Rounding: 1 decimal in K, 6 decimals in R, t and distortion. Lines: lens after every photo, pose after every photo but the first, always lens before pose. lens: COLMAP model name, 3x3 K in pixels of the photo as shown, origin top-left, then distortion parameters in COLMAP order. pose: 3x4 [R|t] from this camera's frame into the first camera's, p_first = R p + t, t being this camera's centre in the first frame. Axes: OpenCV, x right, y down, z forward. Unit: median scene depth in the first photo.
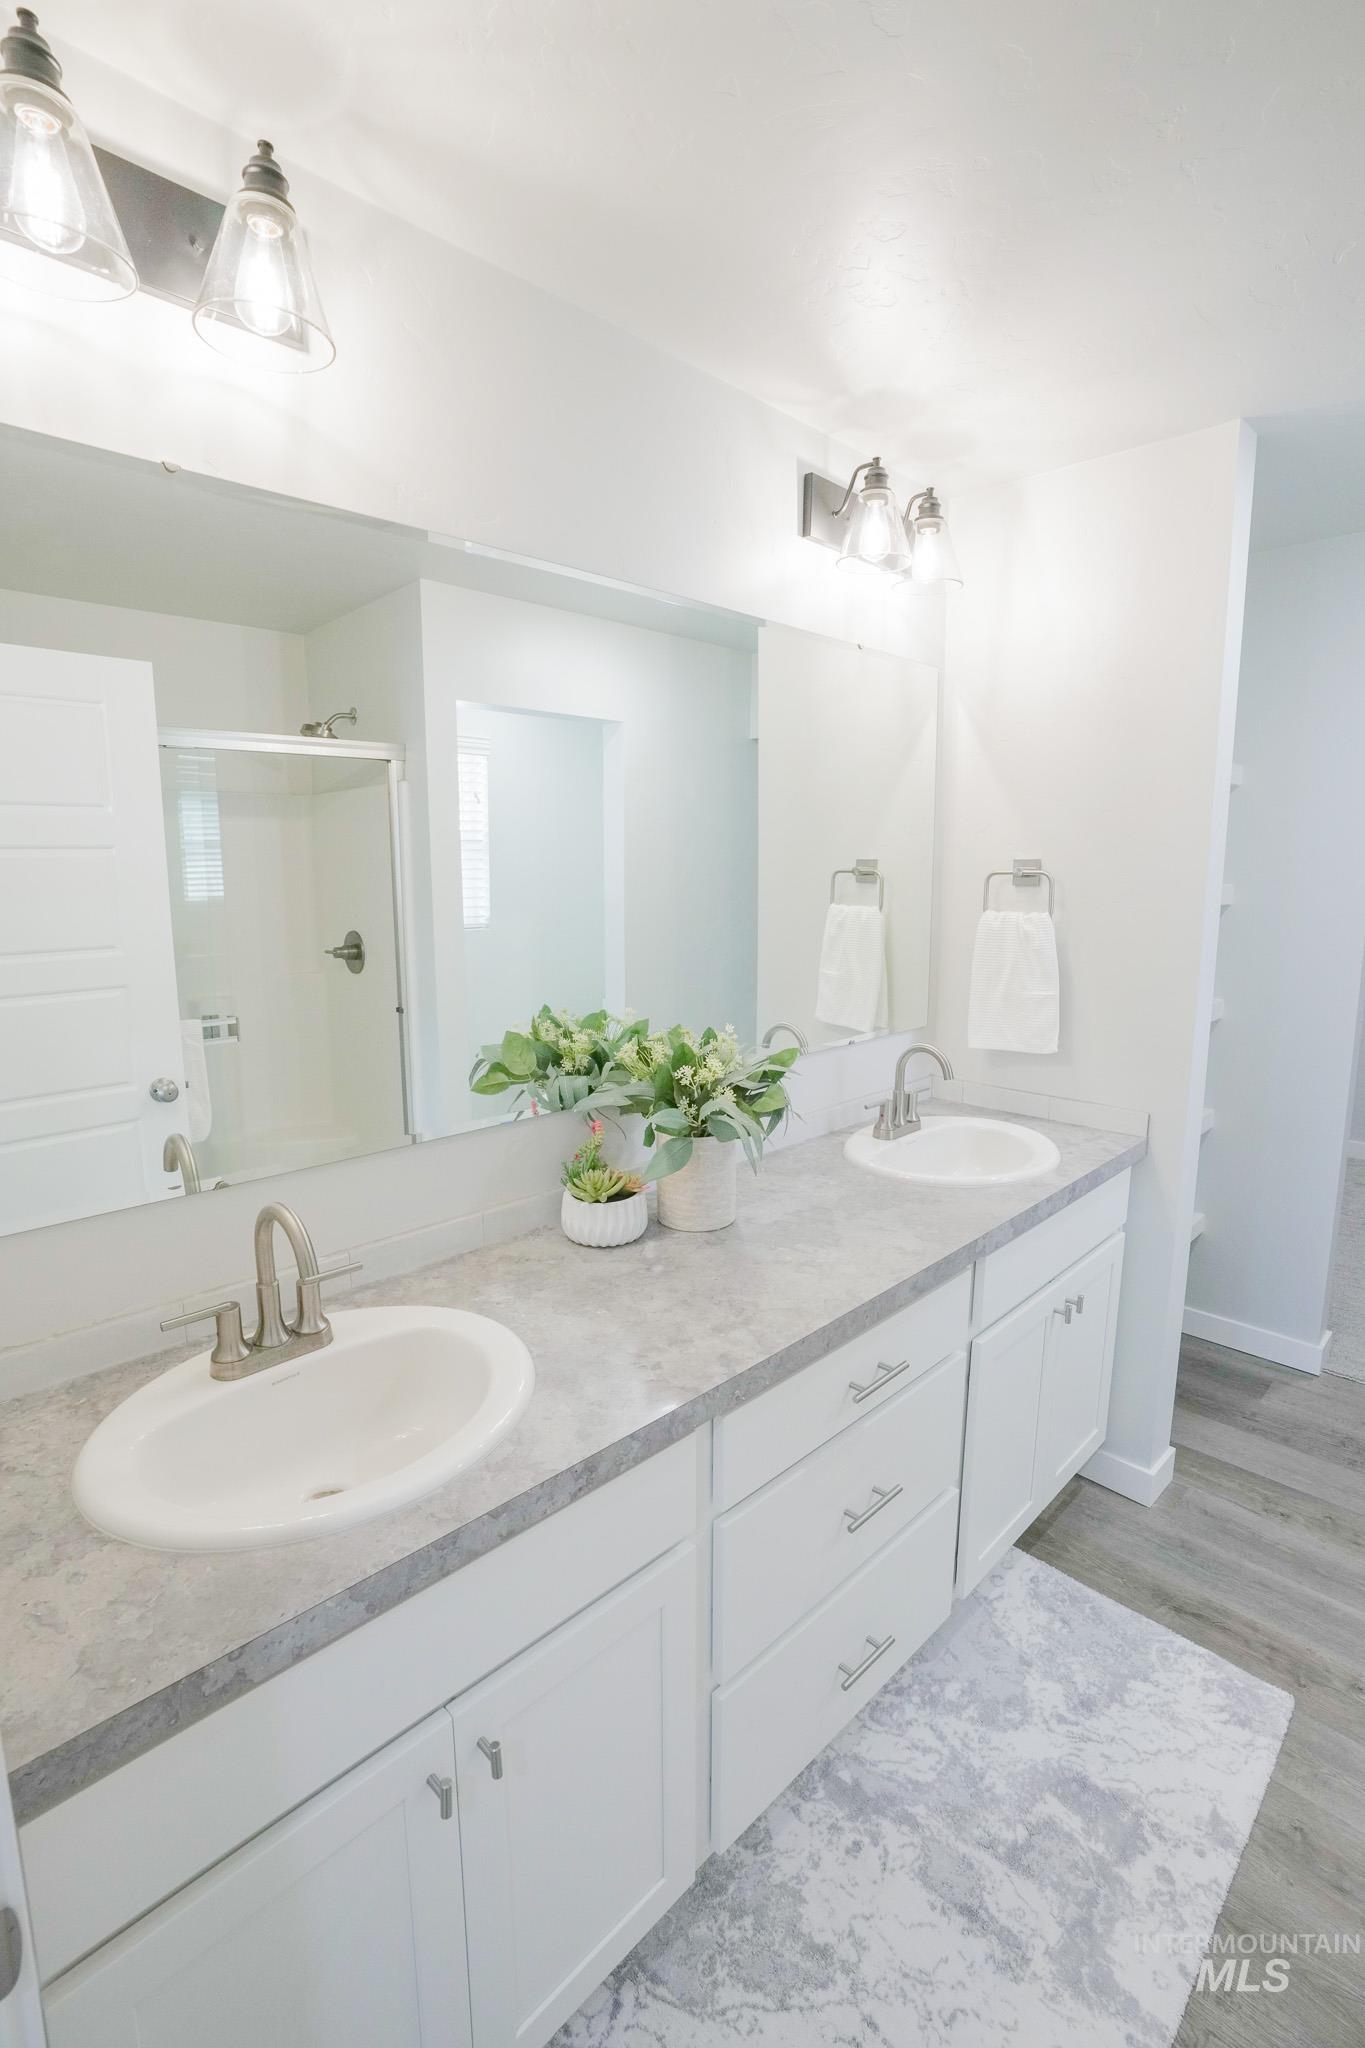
lens RADIAL K [[929.9, 0, 679.5], [0, 929.9, 1012.8], [0, 0, 1]] dist [-0.059004, 0.020358]
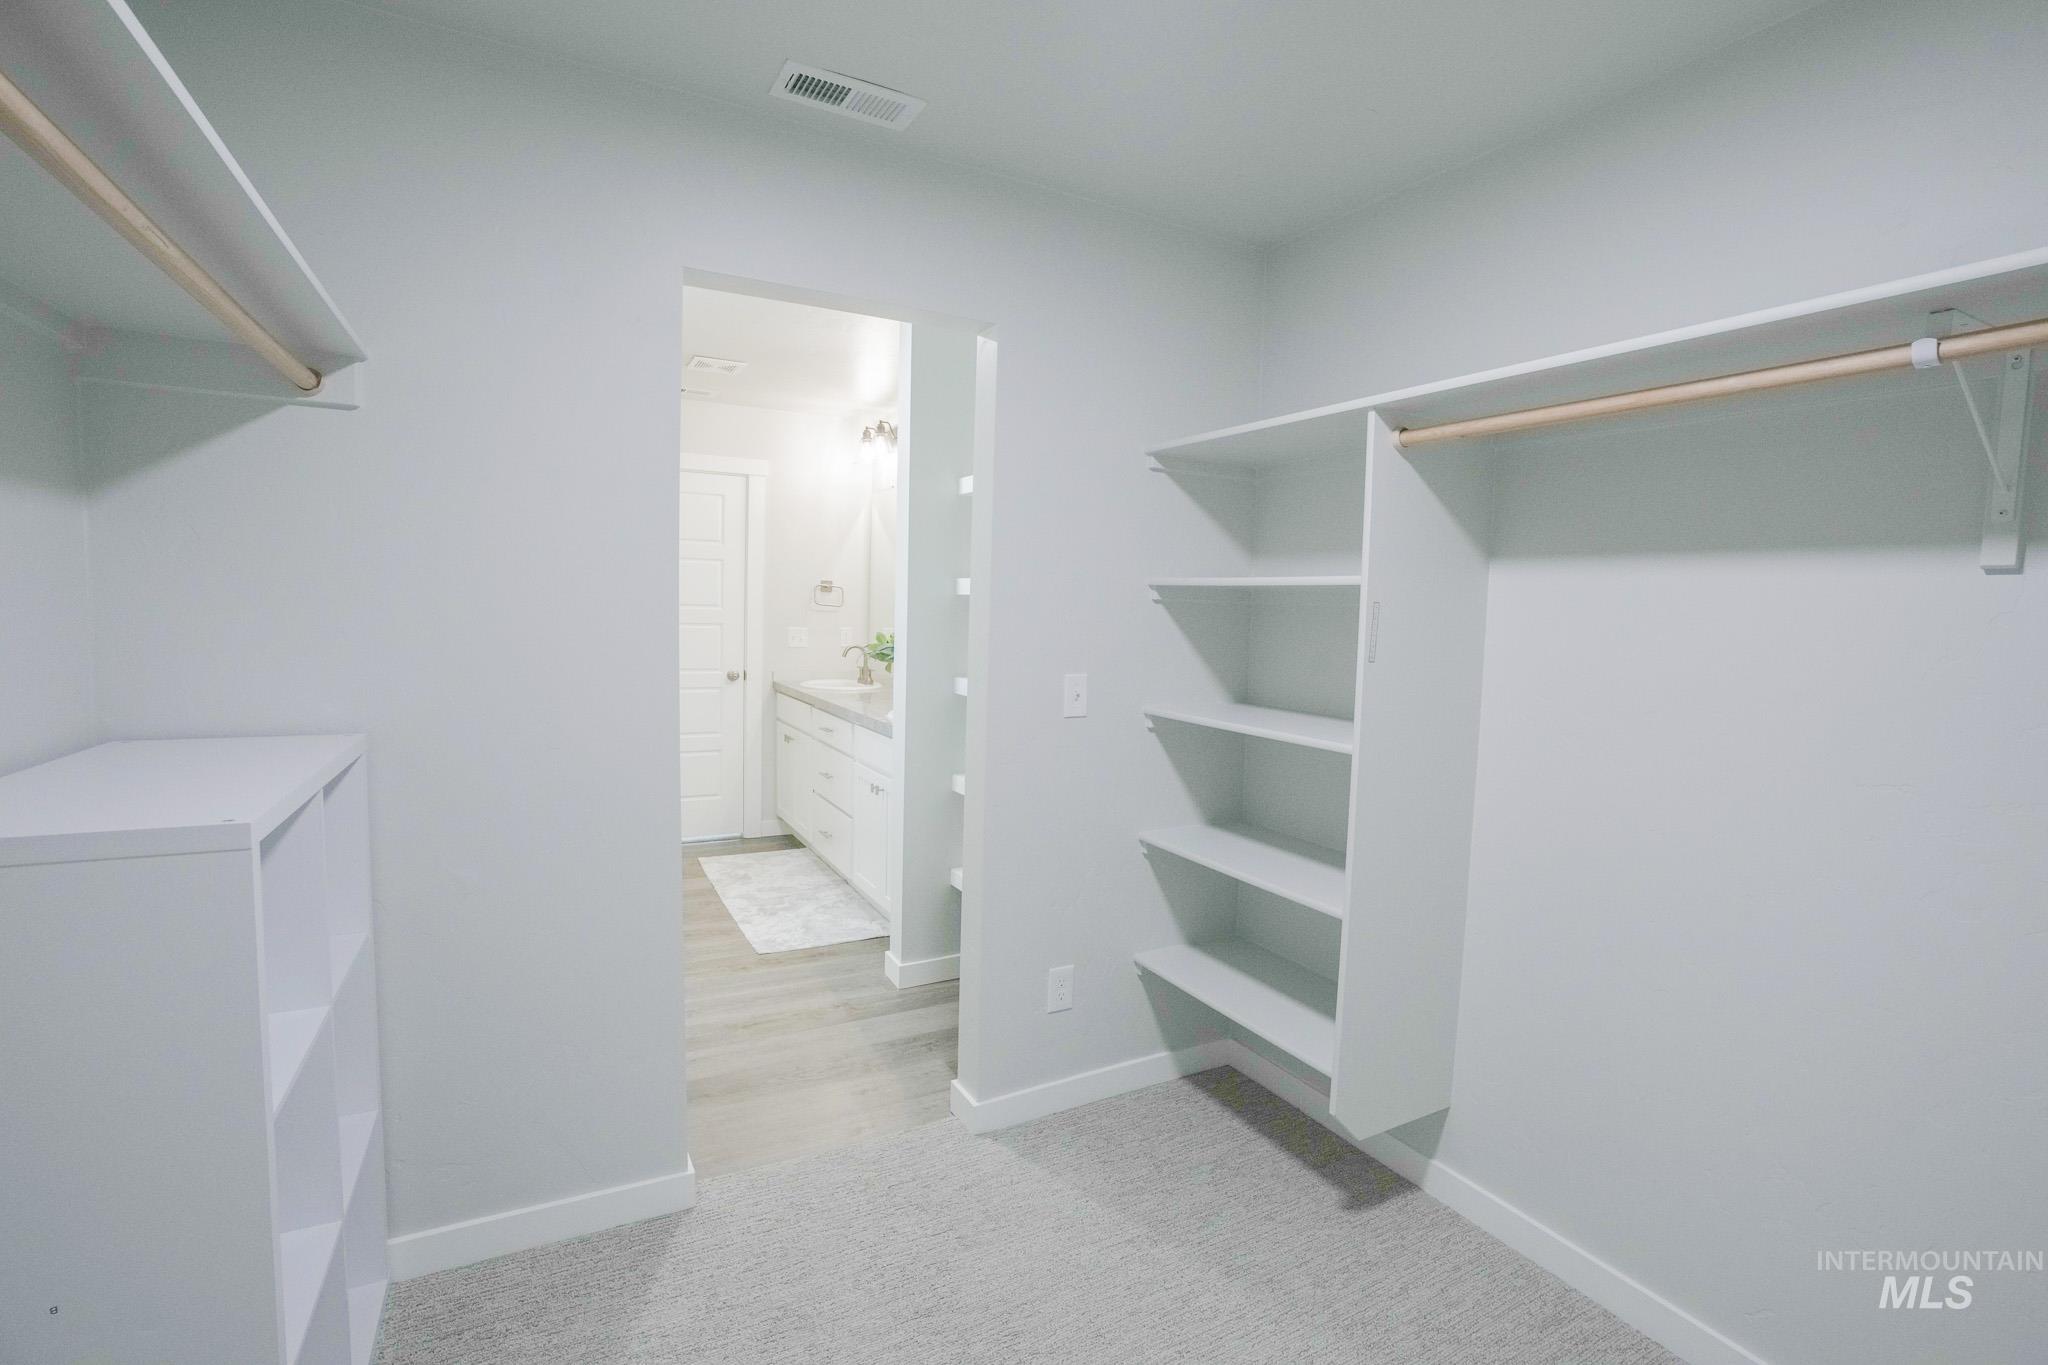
lens RADIAL K [[929.9, 0, 1026.7], [0, 929.9, 674.7], [0, 0, 1]] dist [-0.059004, 0.020358]
pose [[-0.288060, 0.045697, -0.956522, 2.725798], [-0.158197, 0.982866, 0.094597, -0.185021], [0.944455, 0.178569, -0.275895, 2.225217]]
